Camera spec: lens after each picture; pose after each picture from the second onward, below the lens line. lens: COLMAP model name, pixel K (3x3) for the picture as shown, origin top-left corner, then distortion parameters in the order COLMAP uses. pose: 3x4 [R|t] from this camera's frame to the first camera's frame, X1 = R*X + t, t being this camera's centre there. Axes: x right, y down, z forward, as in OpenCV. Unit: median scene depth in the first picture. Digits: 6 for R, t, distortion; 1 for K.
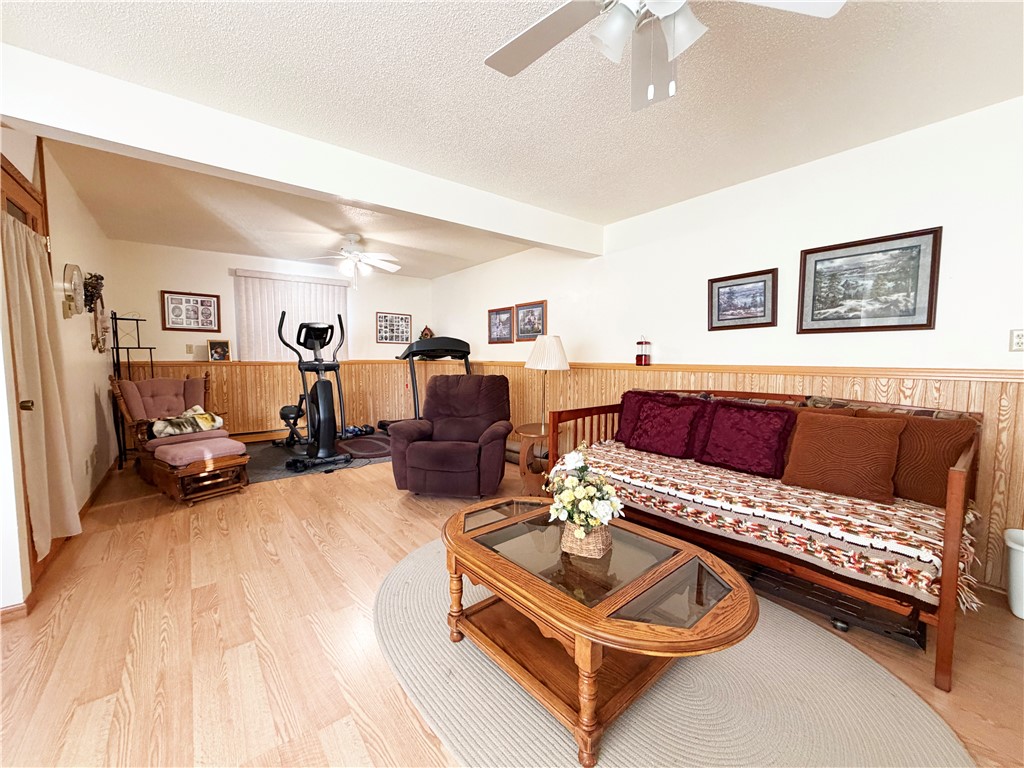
lens RADIAL K [[408.1, 0, 512.0], [0, 408.1, 384.0], [0, 0, 1]] dist [0.000404, 0.000575]
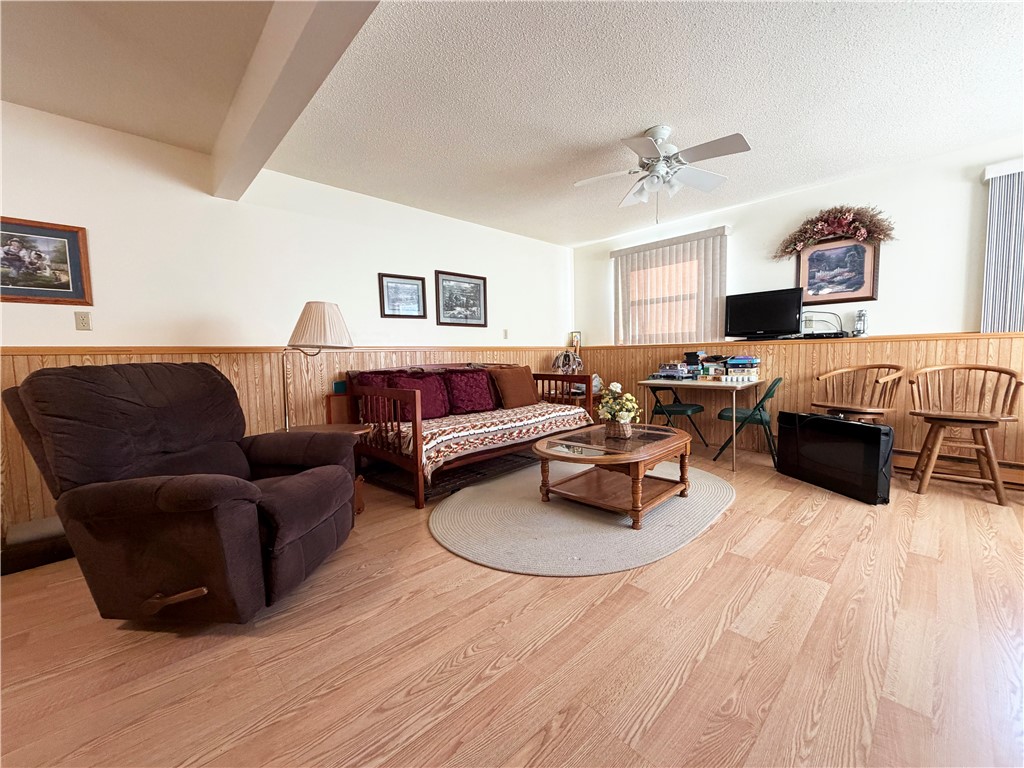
lens RADIAL K [[410.3, 0, 512.0], [0, 410.3, 384.0], [0, 0, 1]] dist [-0.001467, -0.000638]
pose [[-0.088912, -0.064773, 0.993931, -0.944924], [0.091956, 0.993088, 0.072944, 0.008499], [-0.991786, 0.097884, -0.082341, 0.983598]]
